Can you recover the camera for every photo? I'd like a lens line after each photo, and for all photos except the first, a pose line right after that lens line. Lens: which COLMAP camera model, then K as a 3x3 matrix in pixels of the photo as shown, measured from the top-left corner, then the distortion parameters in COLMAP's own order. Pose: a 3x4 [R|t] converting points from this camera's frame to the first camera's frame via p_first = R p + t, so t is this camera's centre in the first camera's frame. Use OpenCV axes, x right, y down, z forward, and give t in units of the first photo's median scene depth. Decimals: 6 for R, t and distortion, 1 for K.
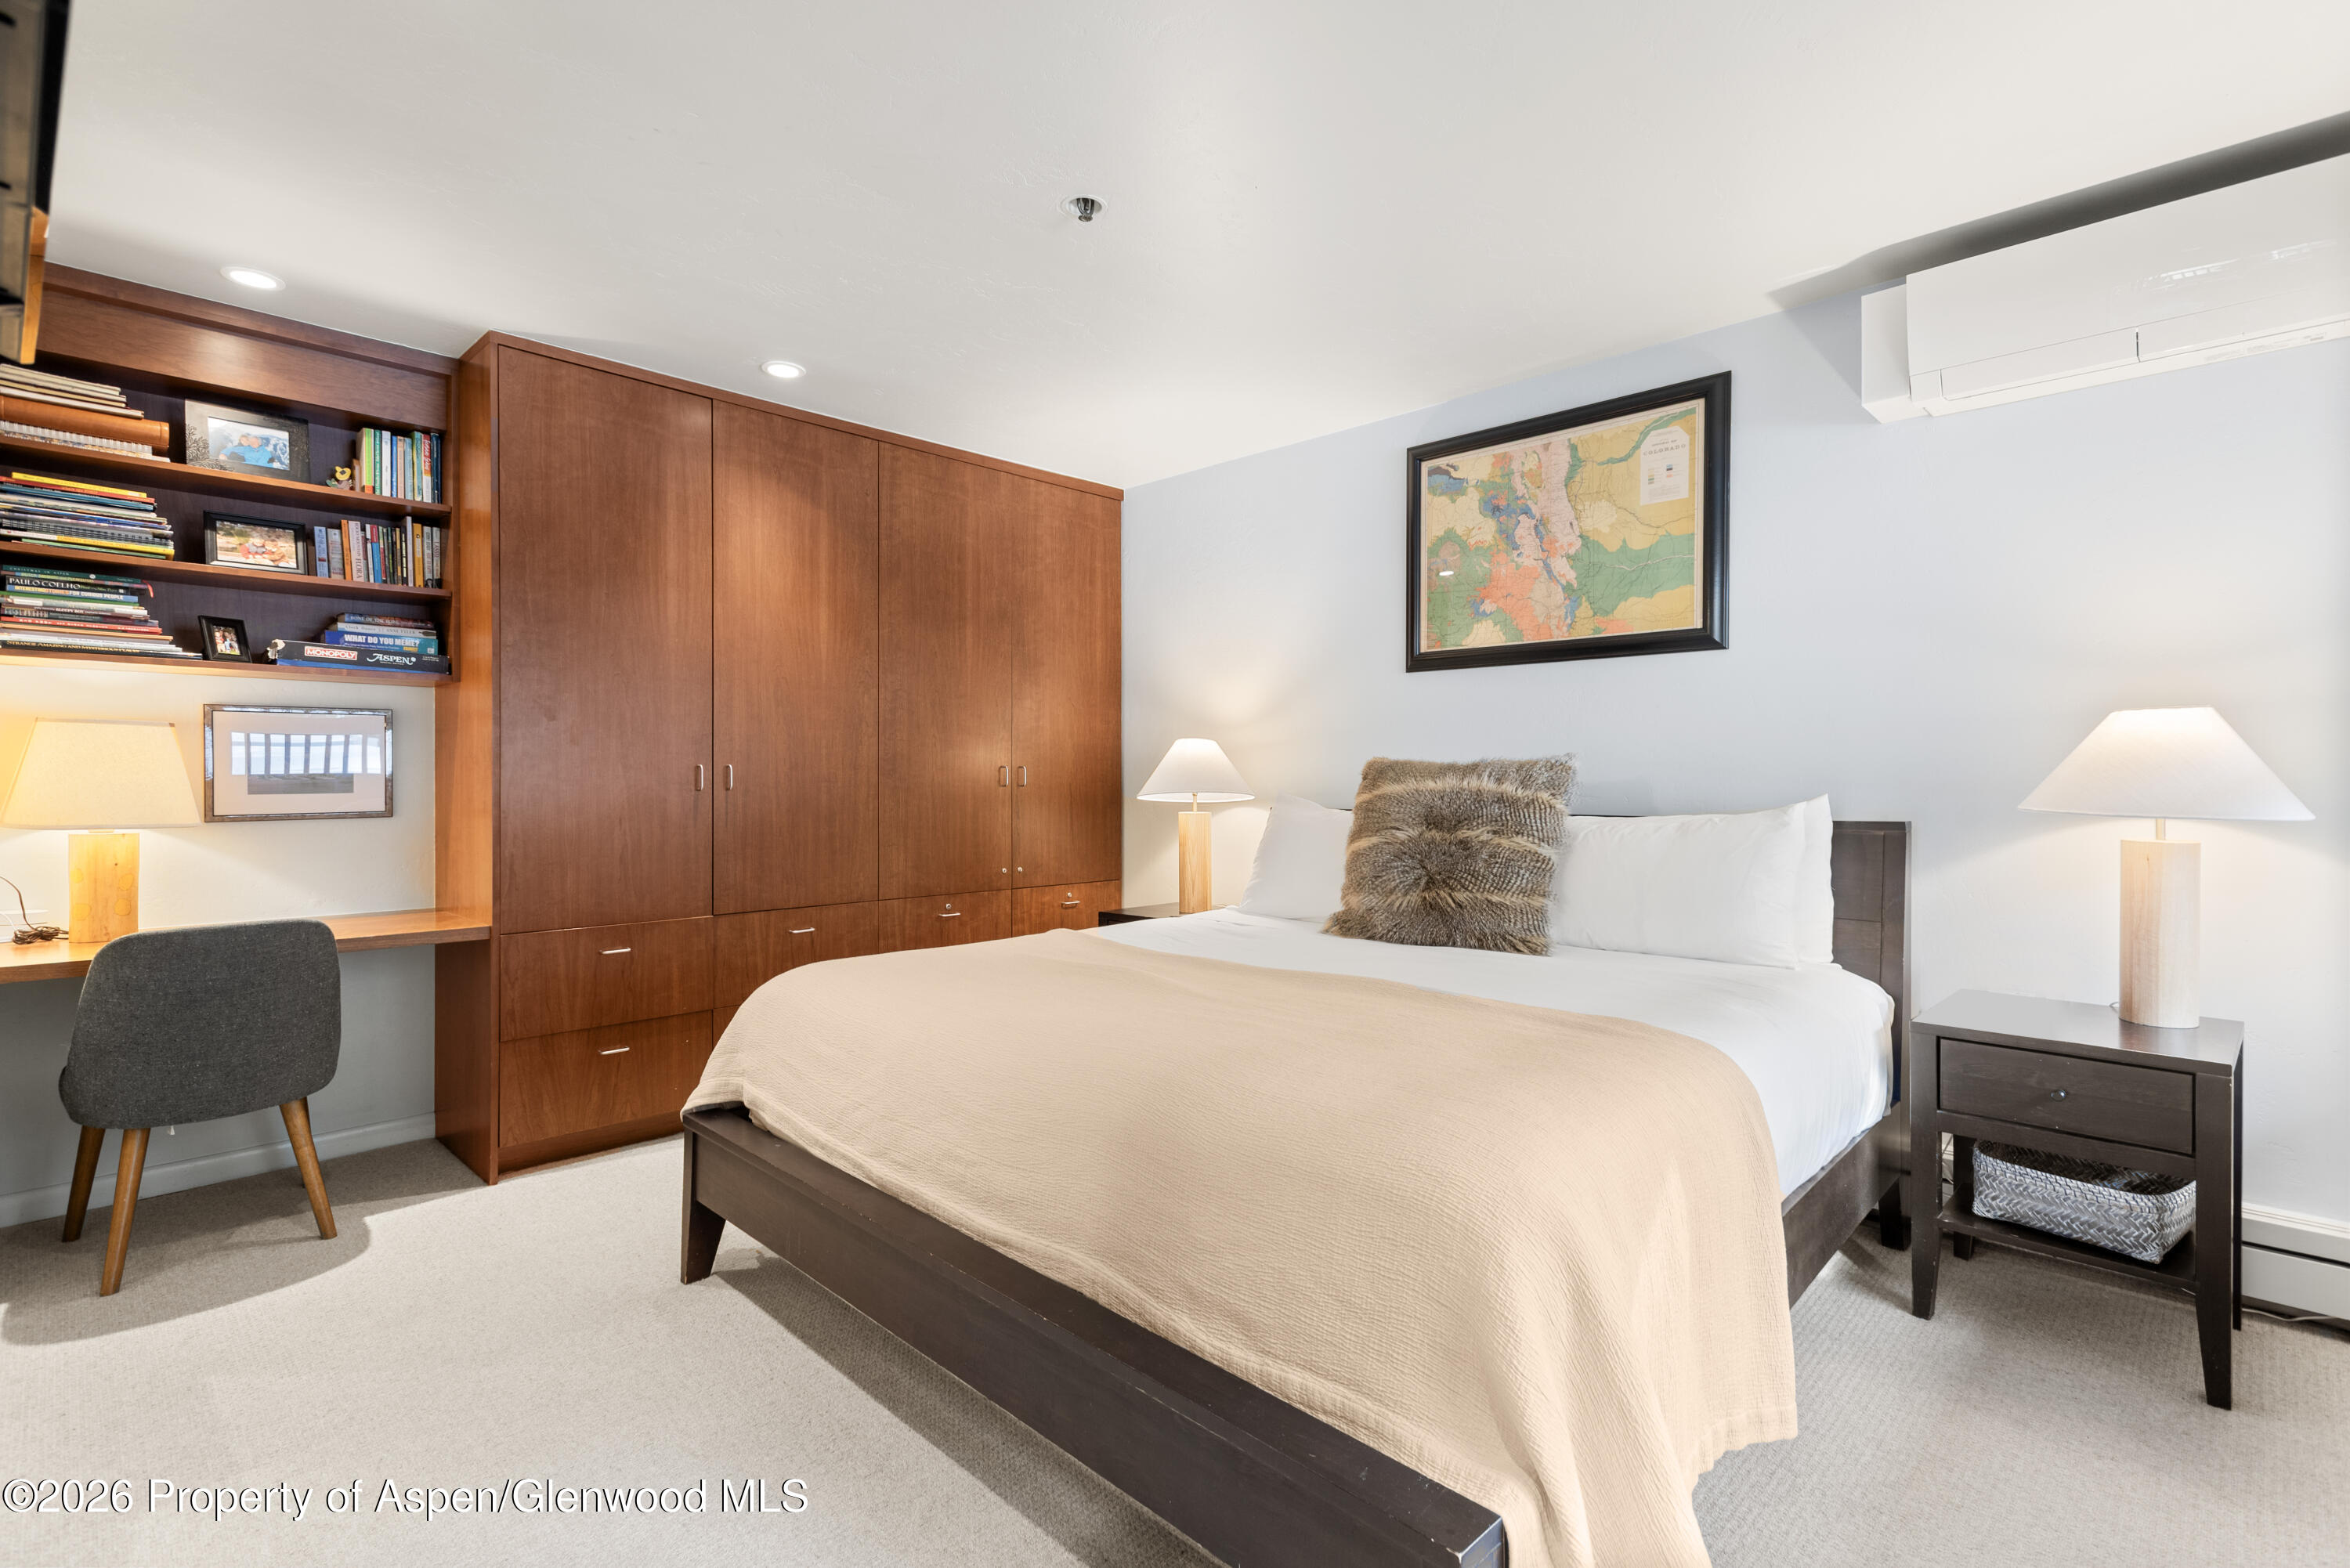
lens RADIAL K [[1062.3, 0, 1175.0], [0, 1062.3, 784.0], [0, 0, 1]] dist [-0.009259, 0.000149]
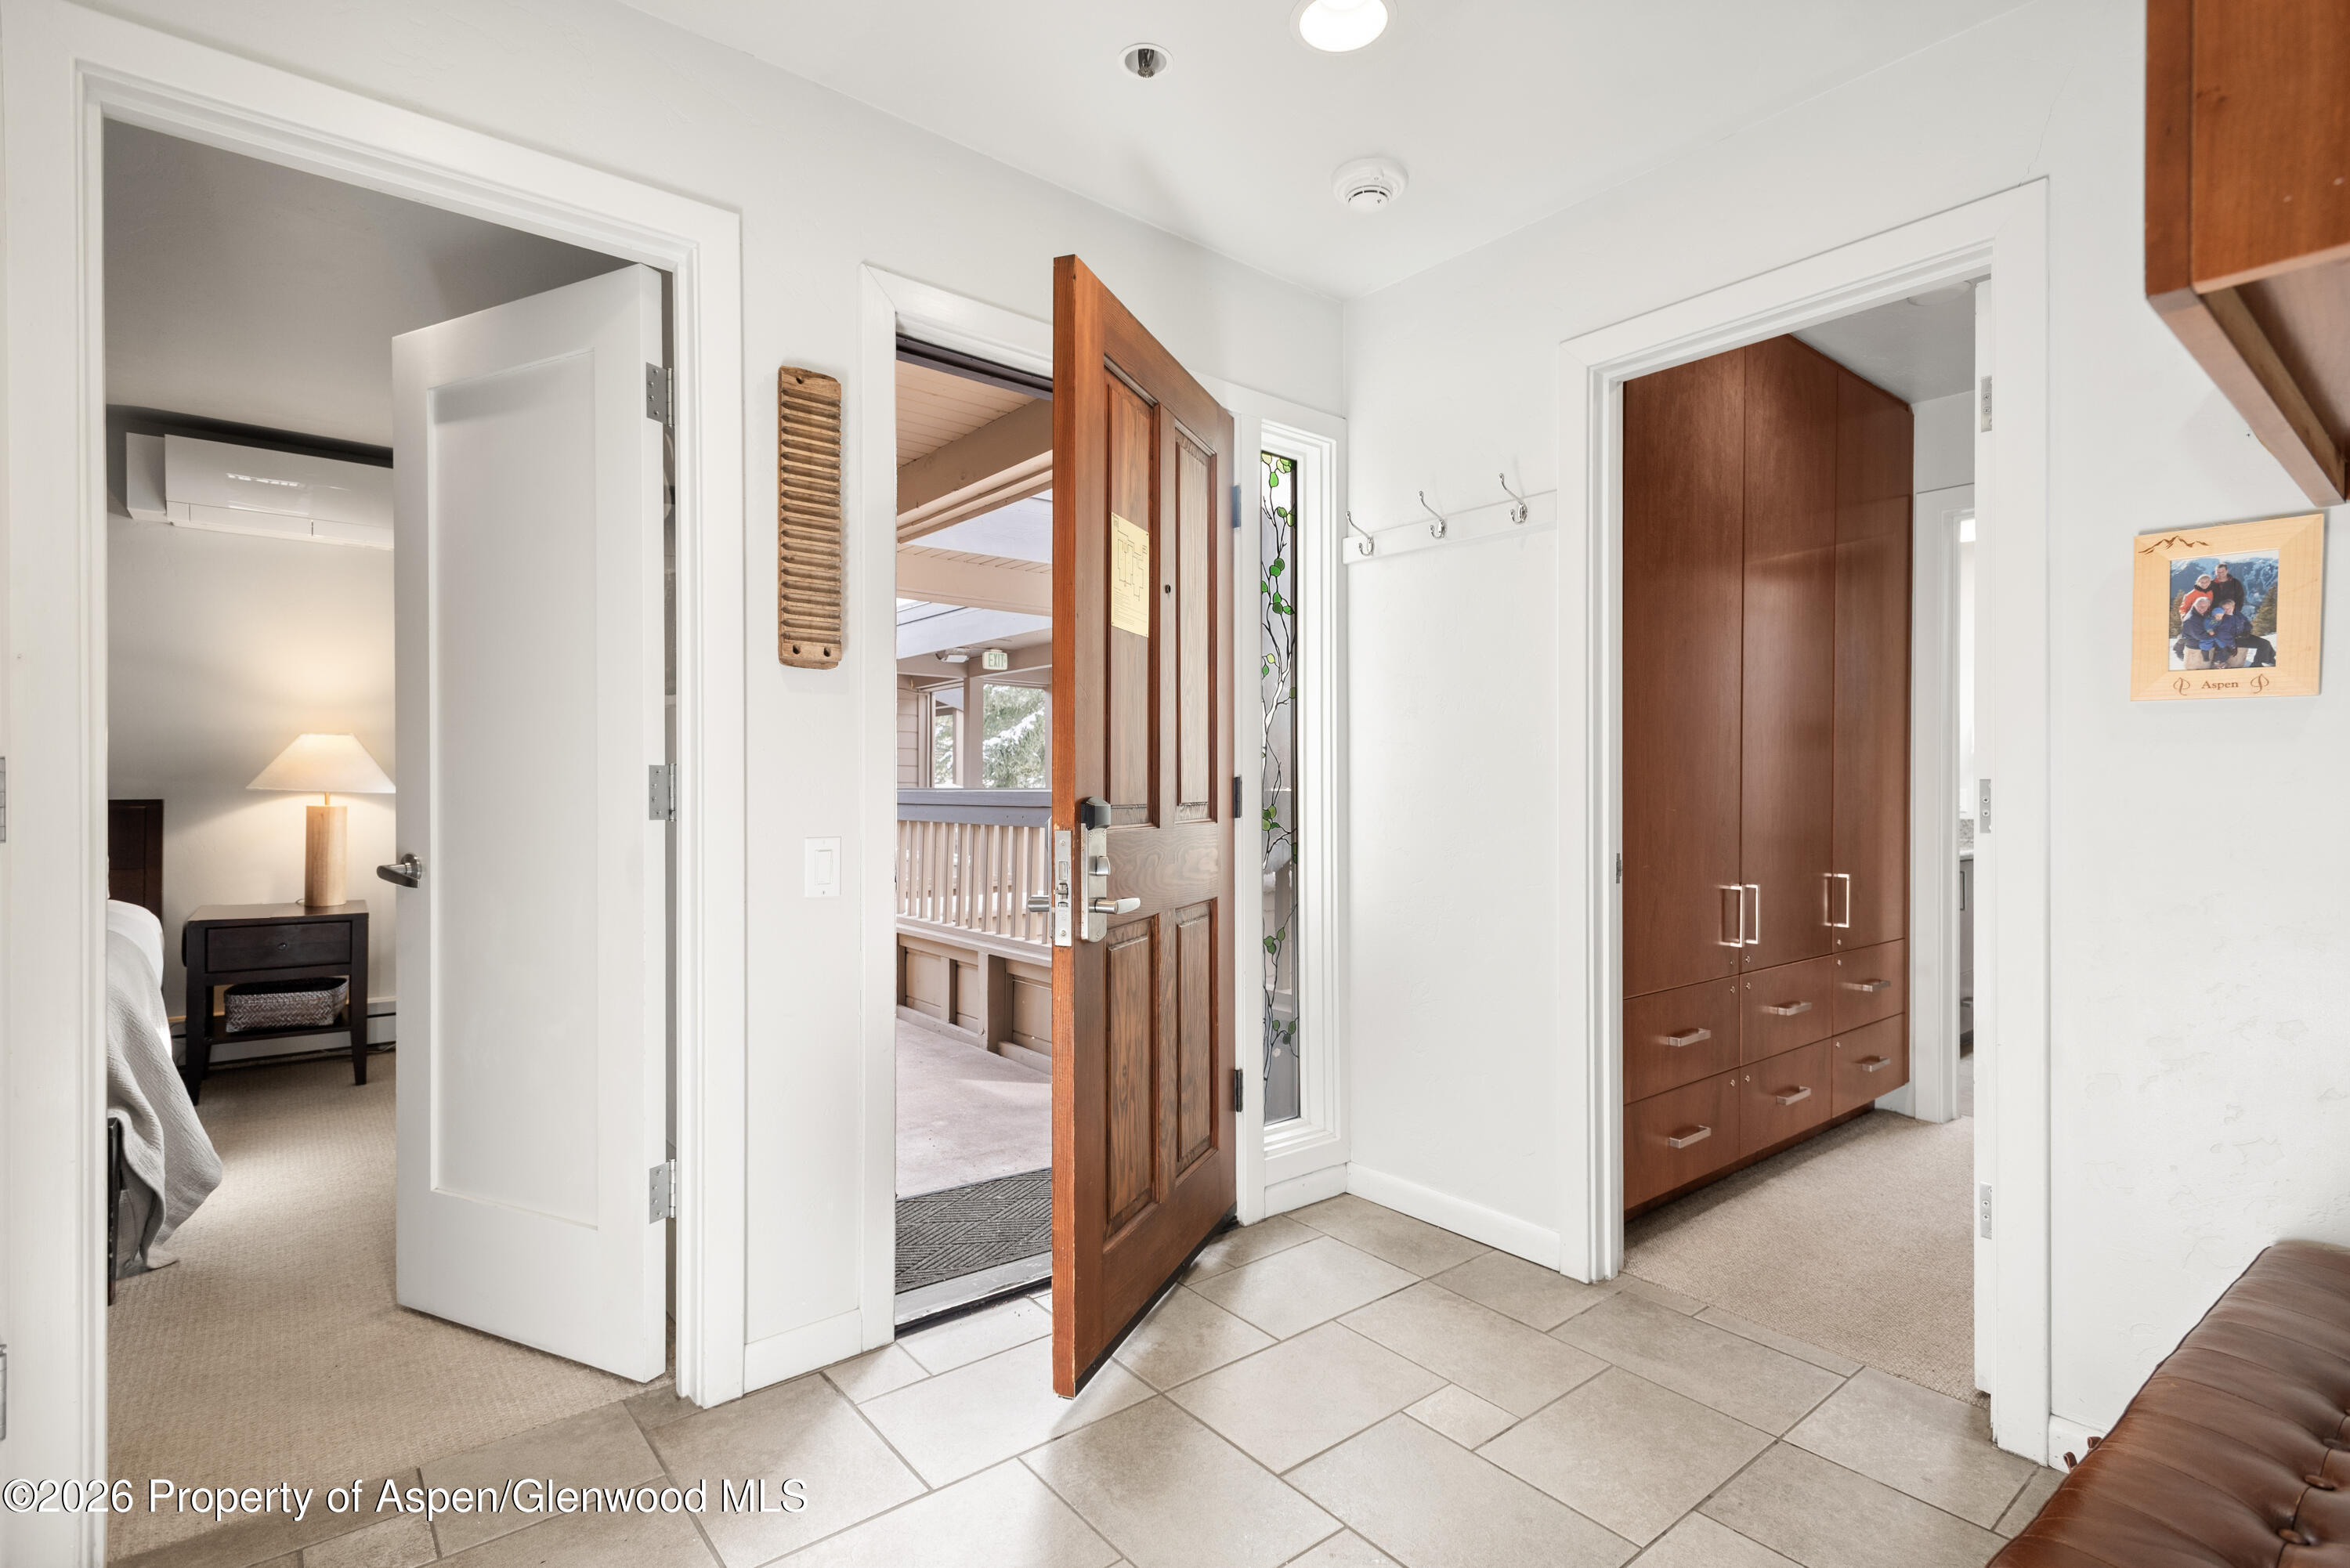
lens RADIAL K [[1113.4, 0, 1188.1], [0, 1113.4, 788.5], [0, 0, 1]] dist [0.017768, -0.000670]
pose [[0.117297, -0.005931, 0.993079, -0.814277], [-0.001504, 0.999980, 0.006150, 0.009273], [-0.993096, -0.002215, 0.117285, -0.700933]]
